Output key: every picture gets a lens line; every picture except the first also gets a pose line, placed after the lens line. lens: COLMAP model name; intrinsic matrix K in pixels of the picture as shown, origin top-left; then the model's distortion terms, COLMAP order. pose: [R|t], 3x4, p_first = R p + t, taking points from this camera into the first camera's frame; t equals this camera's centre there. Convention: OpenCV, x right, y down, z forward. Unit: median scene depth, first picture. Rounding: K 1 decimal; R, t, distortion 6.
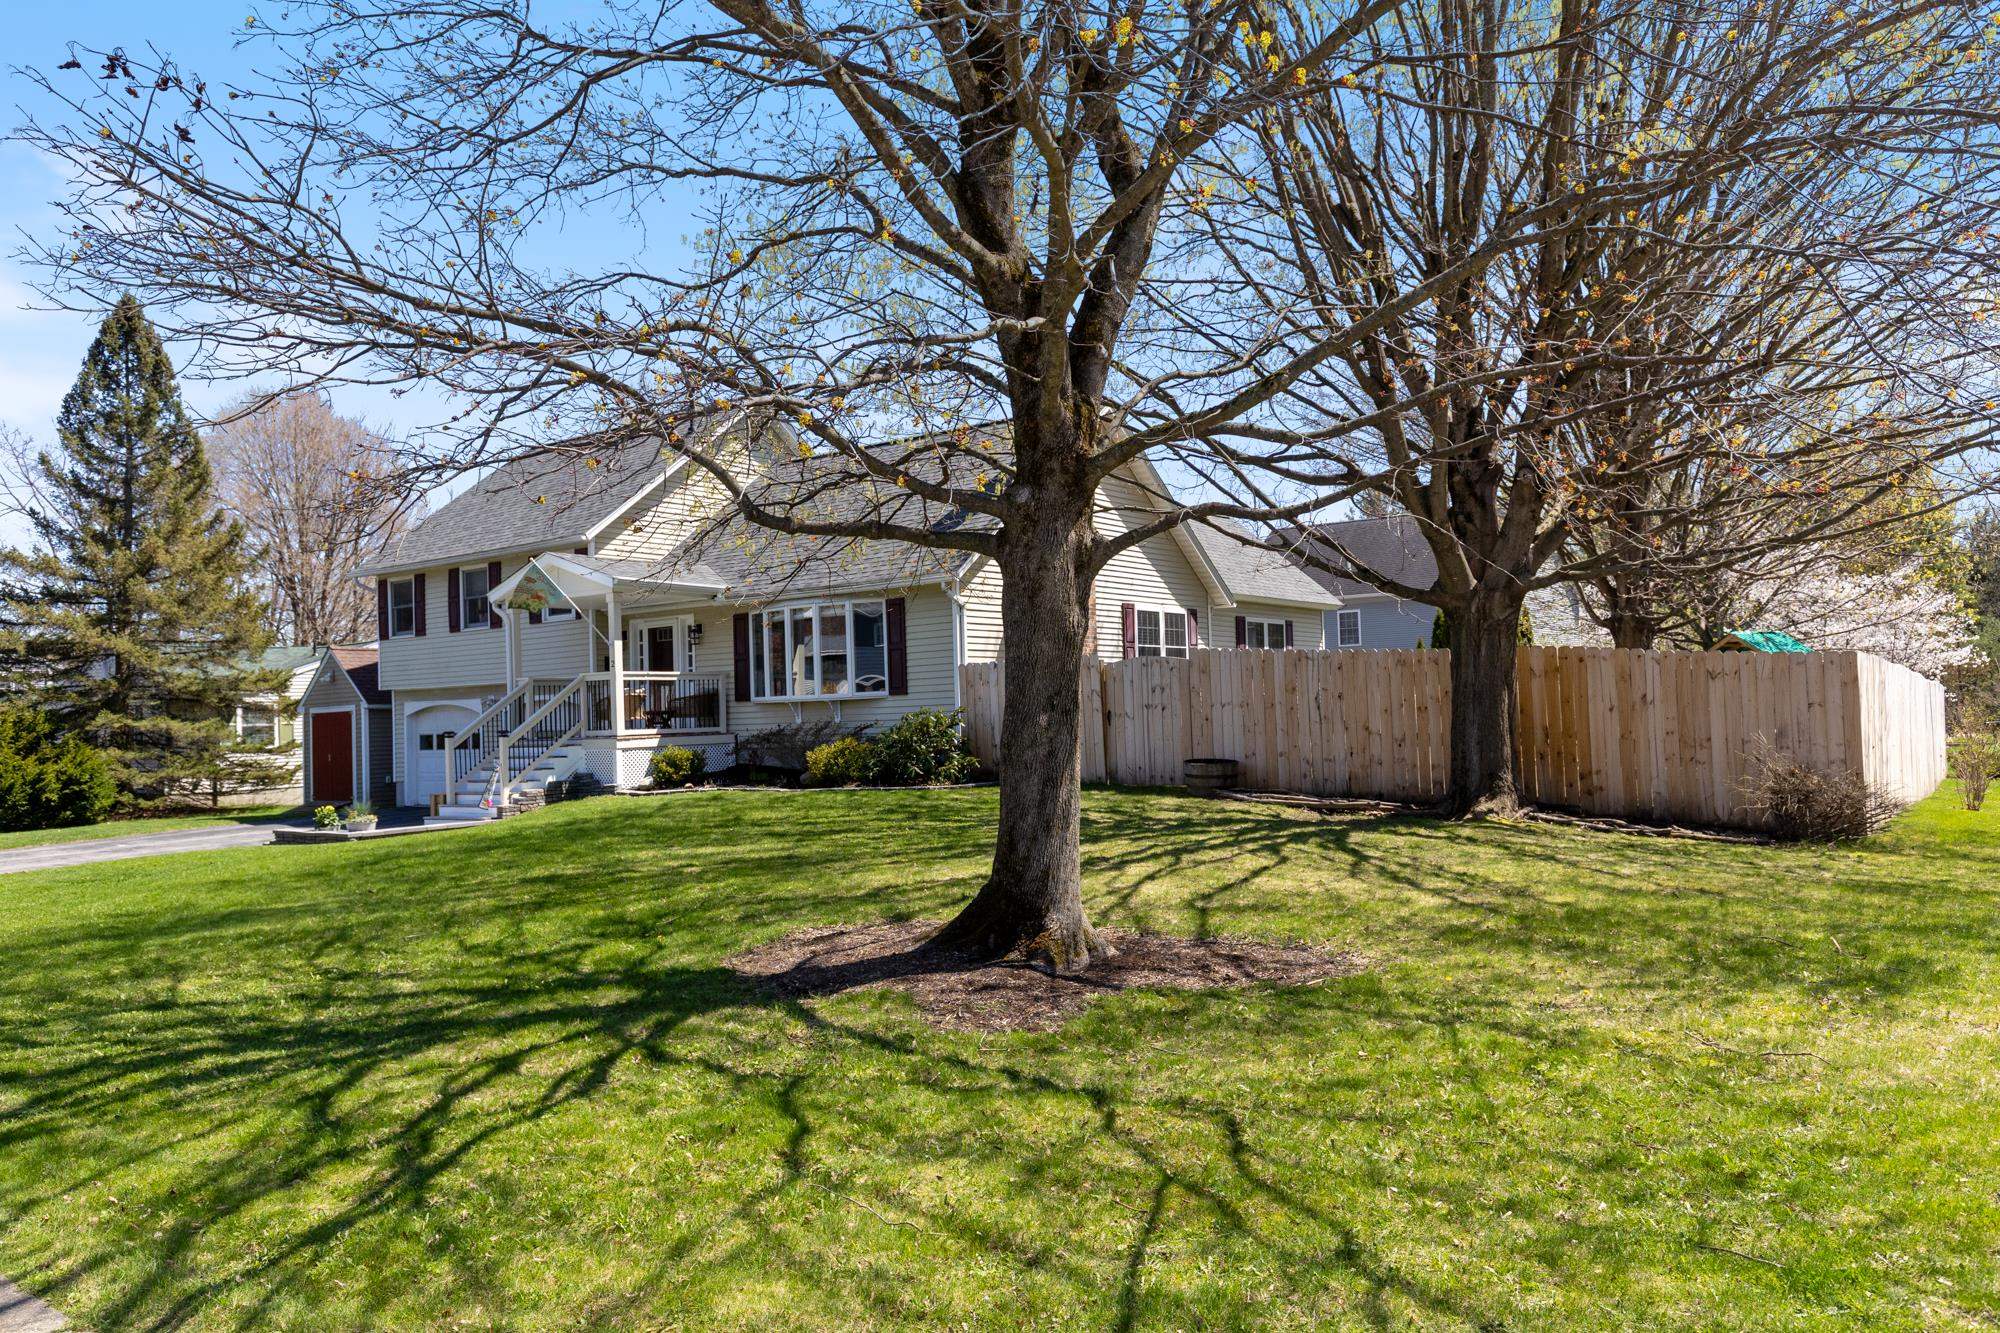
lens RADIAL K [[1420.8, 0, 1001.7], [0, 1420.8, 632.8], [0, 0, 1]] dist [0.008032, -0.000889]
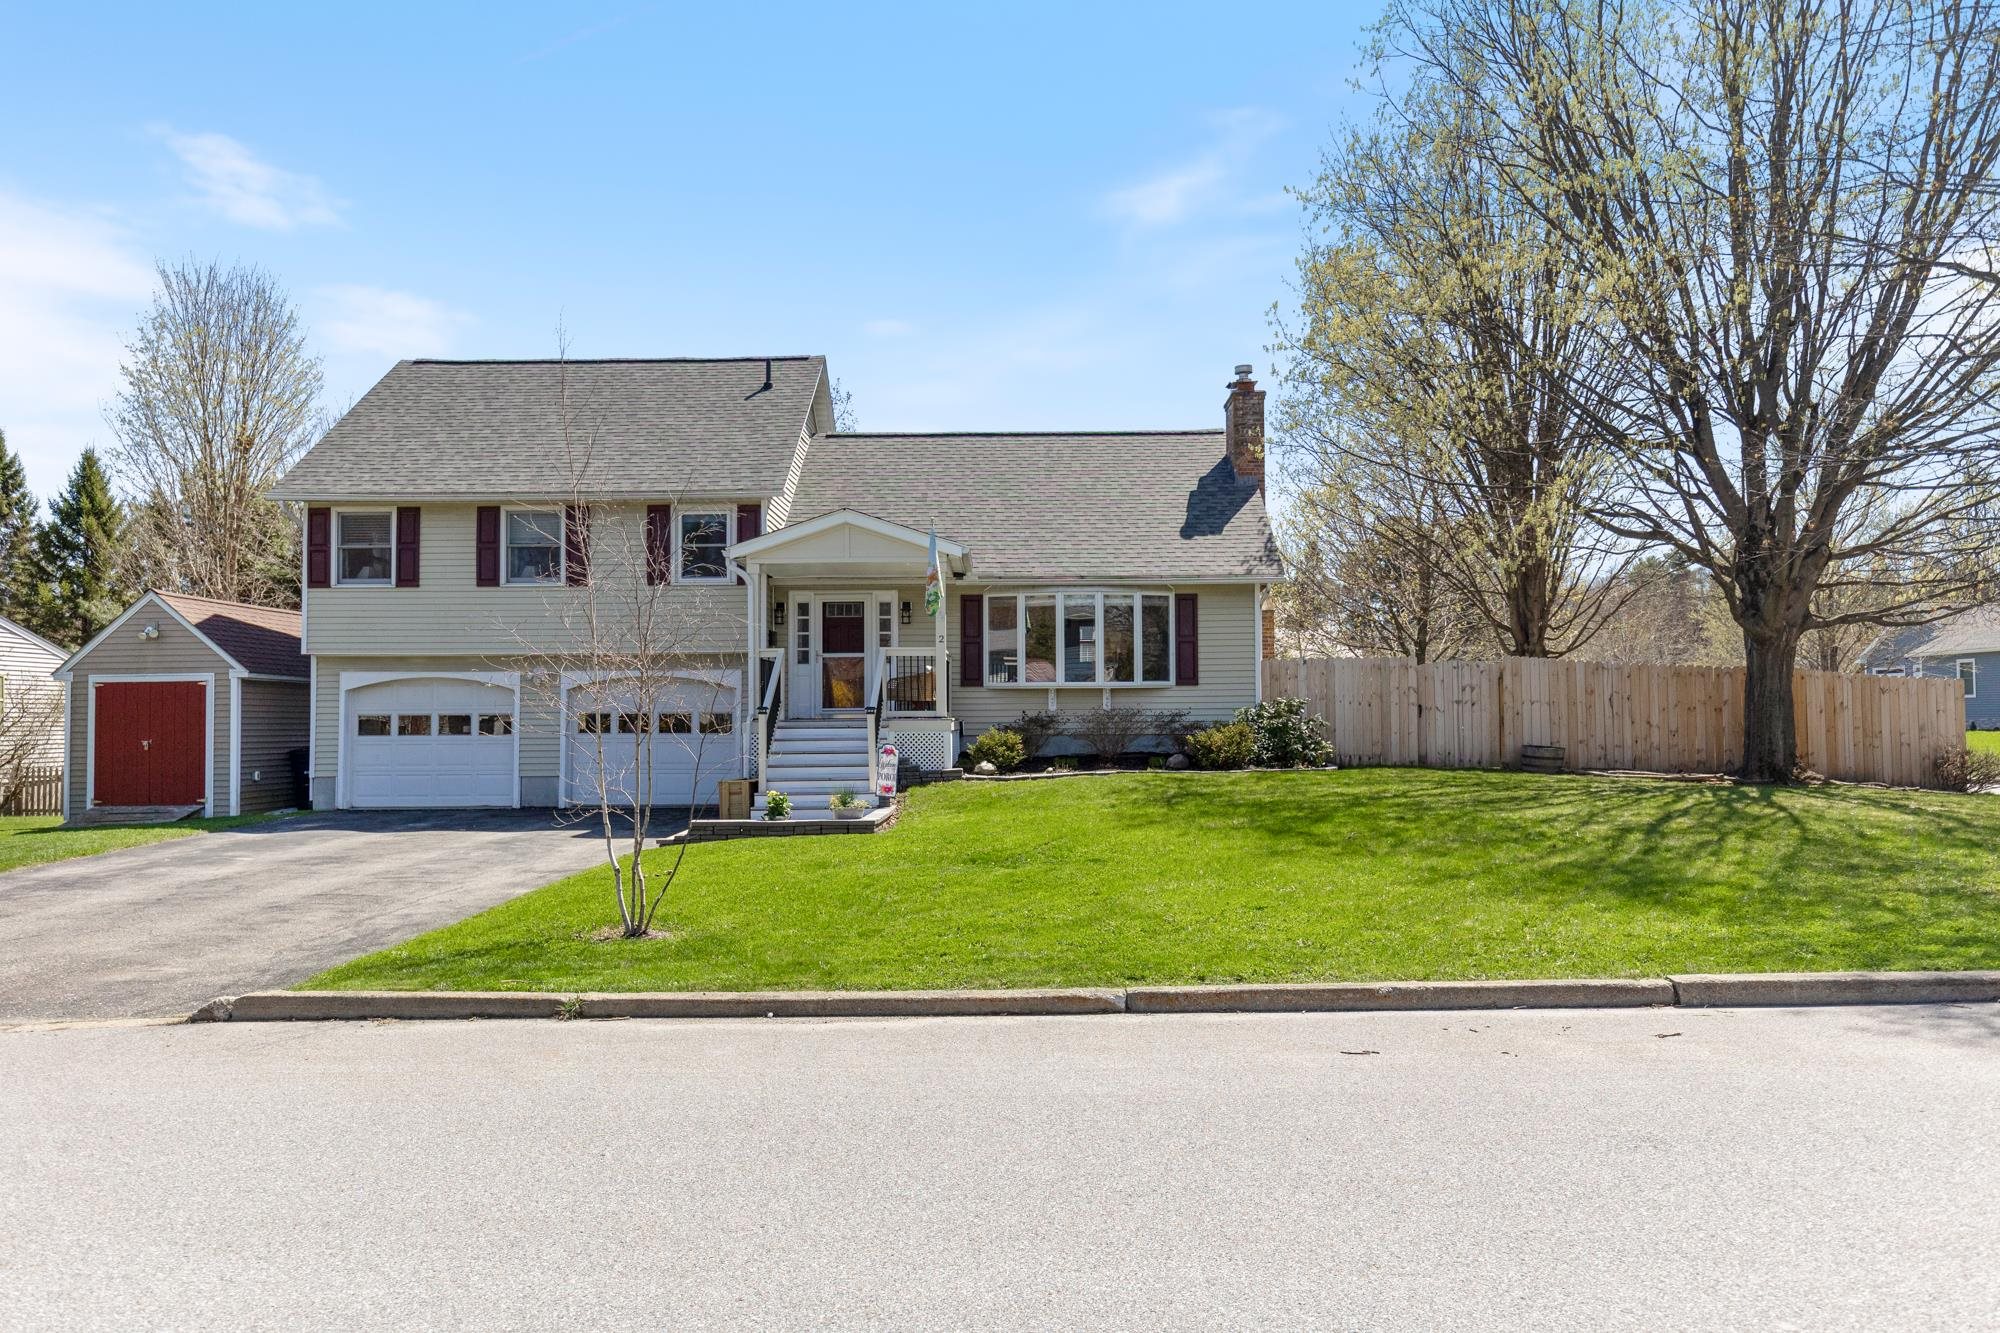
lens RADIAL K [[1420.8, 0, 1001.7], [0, 1420.8, 632.8], [0, 0, 1]] dist [0.008032, -0.000889]
pose [[0.771921, 0.061149, 0.632771, -0.833628], [-0.052615, 0.998093, -0.032267, 0.045389], [-0.633538, -0.008385, 0.773666, 0.271216]]
